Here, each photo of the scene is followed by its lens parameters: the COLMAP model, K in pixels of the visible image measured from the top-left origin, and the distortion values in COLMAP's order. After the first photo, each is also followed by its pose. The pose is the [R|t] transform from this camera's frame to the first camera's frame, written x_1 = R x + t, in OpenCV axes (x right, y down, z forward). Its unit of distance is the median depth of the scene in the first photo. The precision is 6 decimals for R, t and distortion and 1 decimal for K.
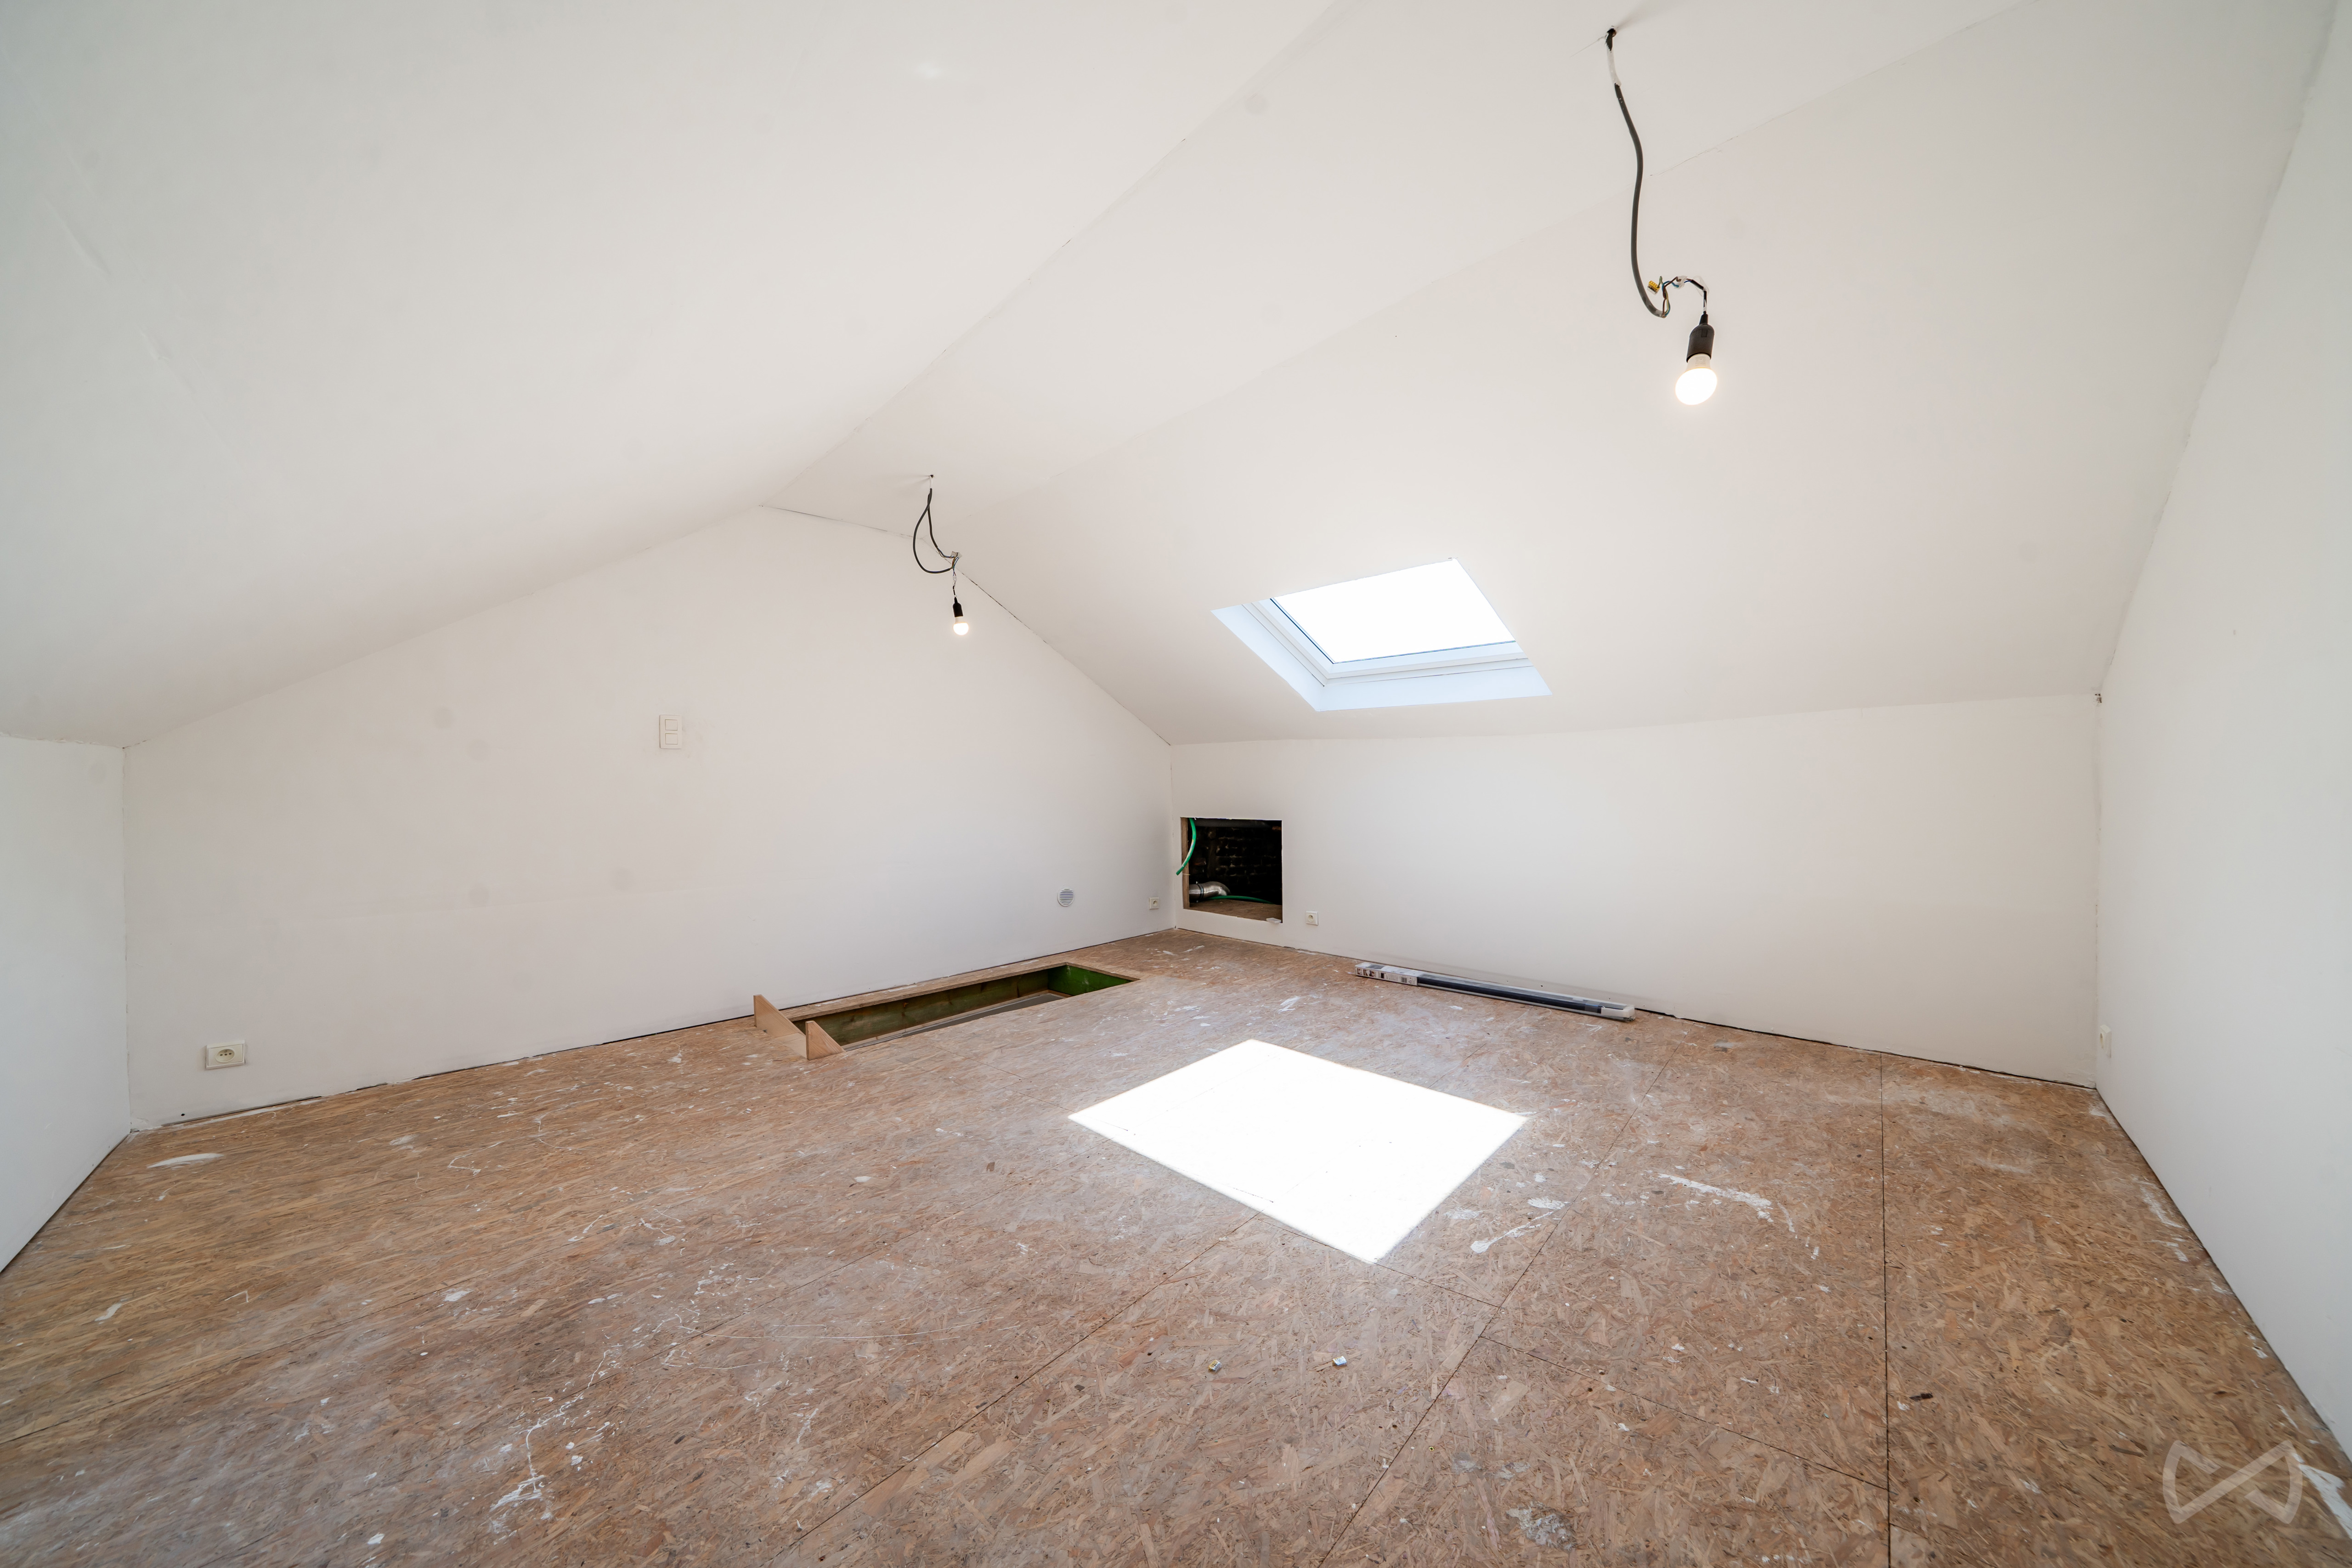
lens RADIAL K [[862.2, 0, 1185.7], [0, 862.2, 789.5], [0, 0, 1]] dist [-0.001483, -0.000149]
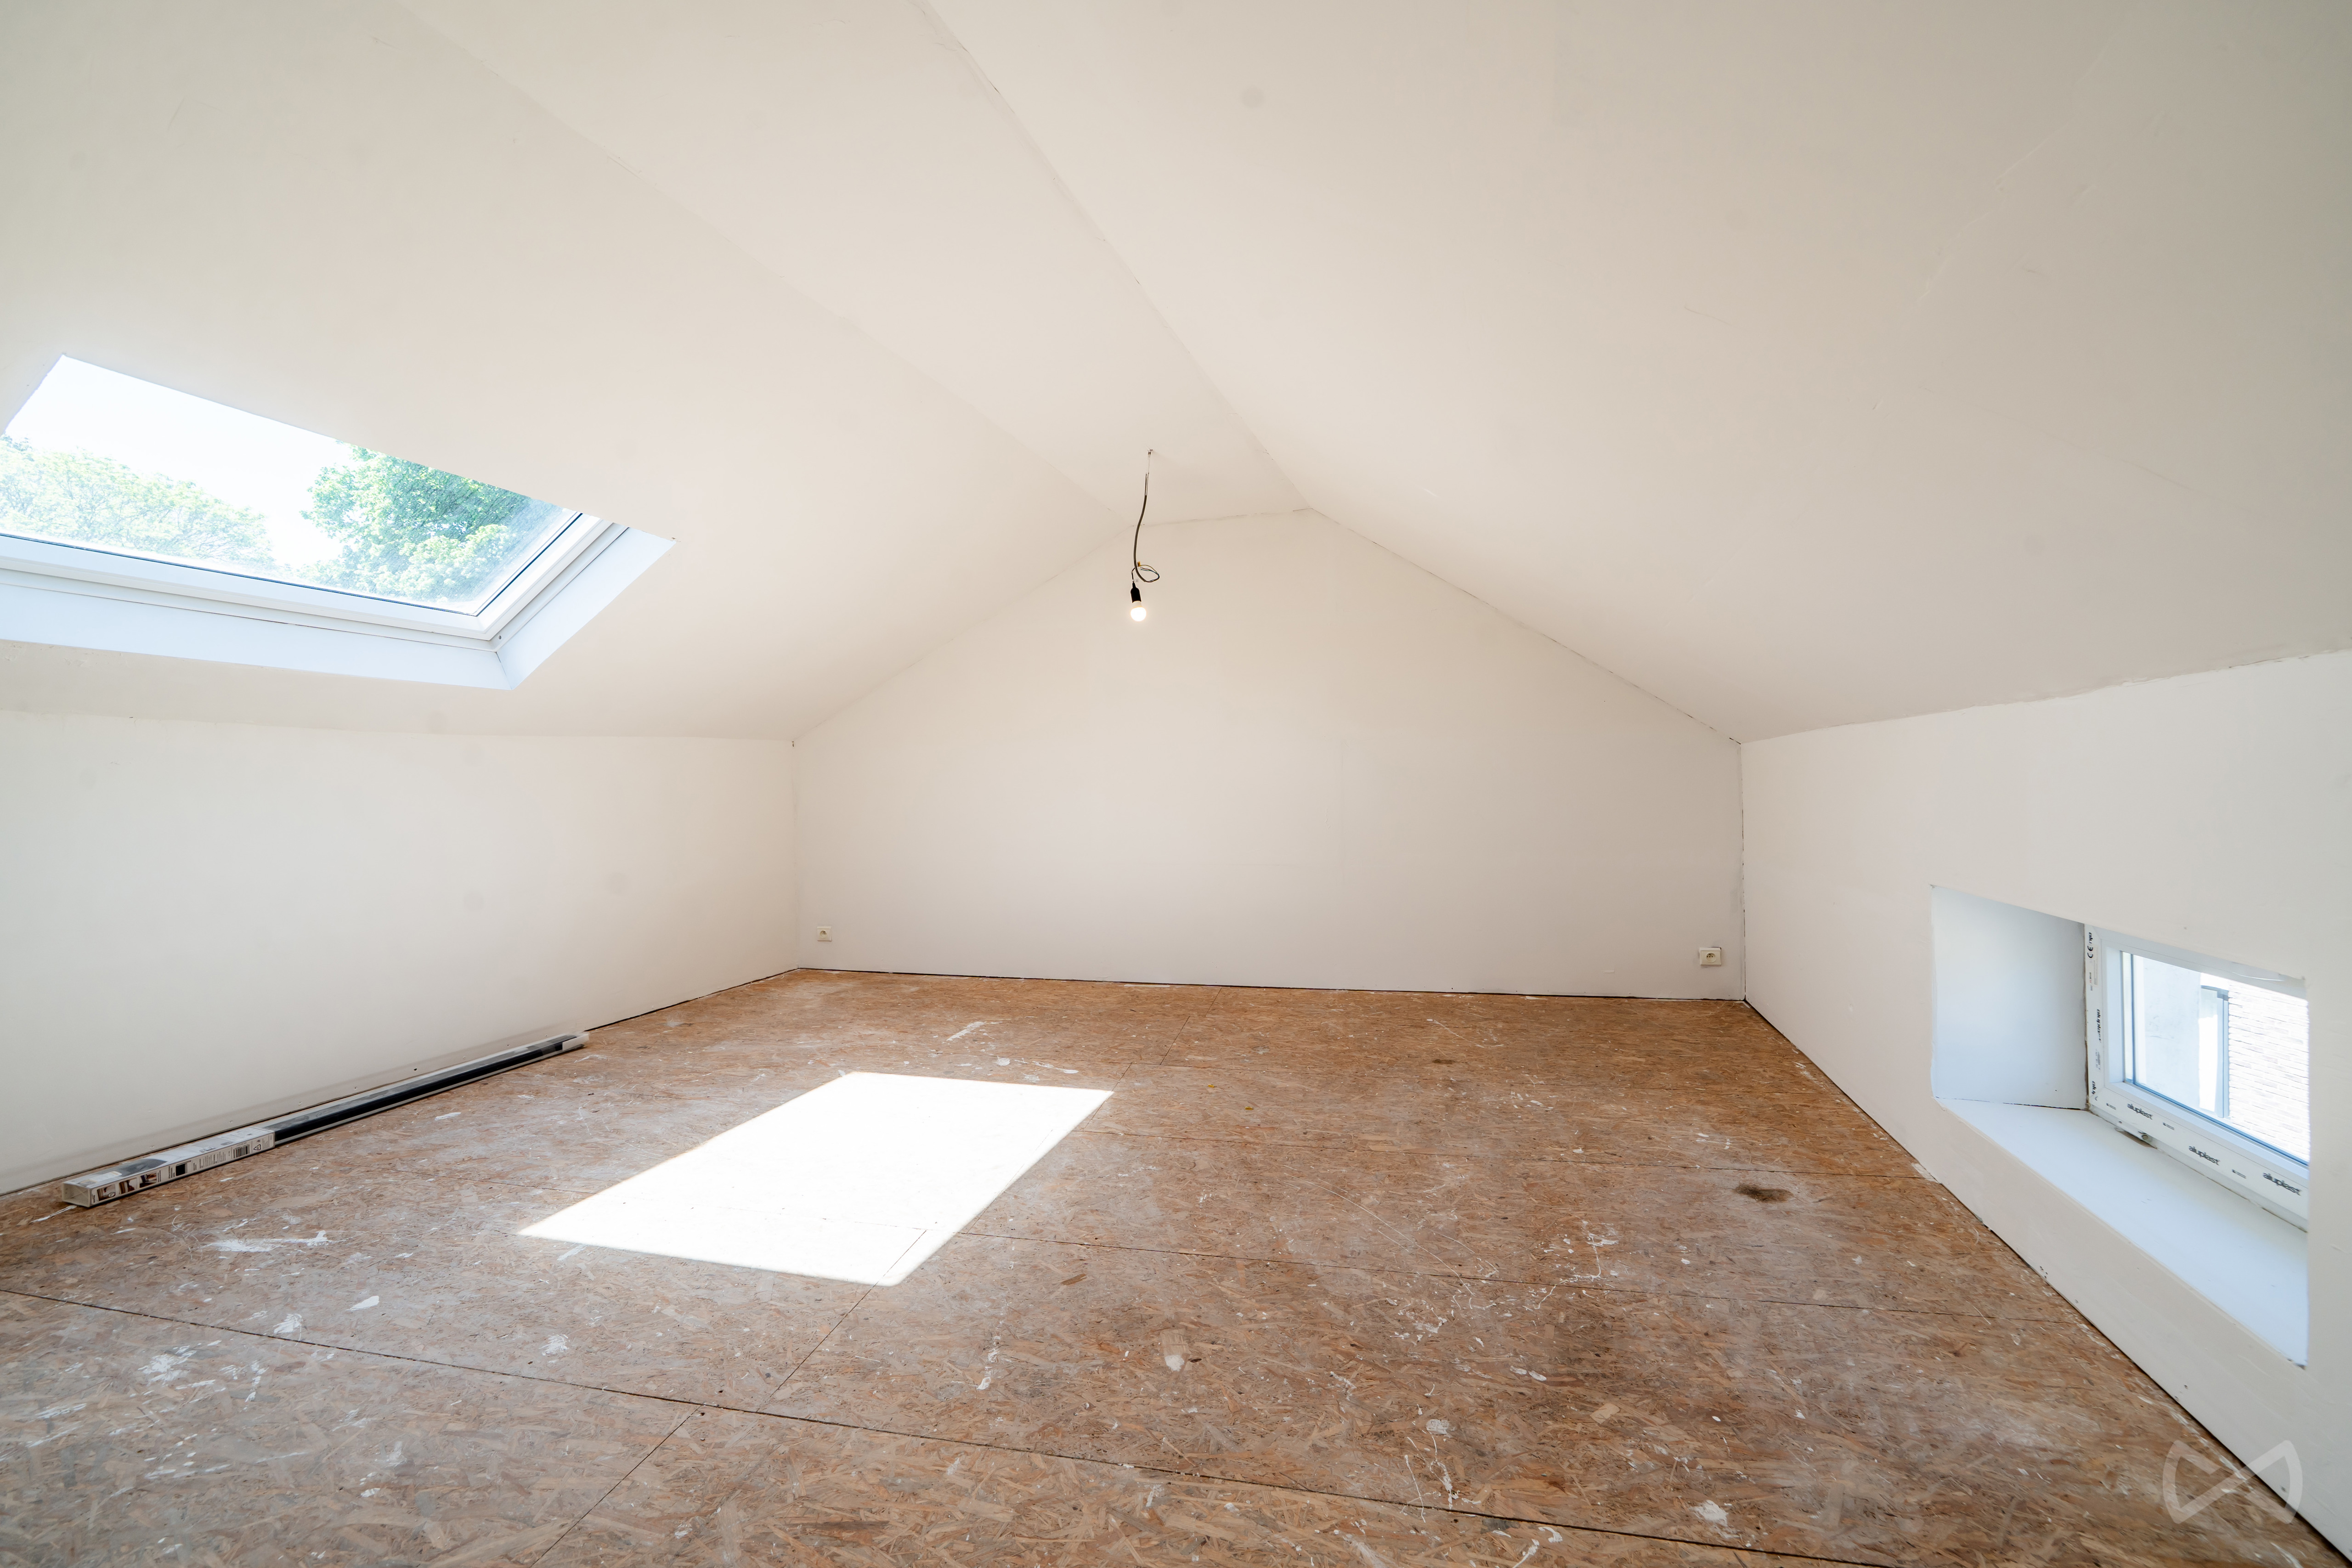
lens RADIAL K [[862.1, 0, 1185.7], [0, 862.1, 789.5], [0, 0, 1]] dist [-0.001483, -0.000149]
pose [[-0.489661, 0.013088, 0.871815, -0.940979], [0.032256, 0.999475, 0.003112, 0.003567], [-0.871316, 0.029646, -0.489826, 1.268641]]
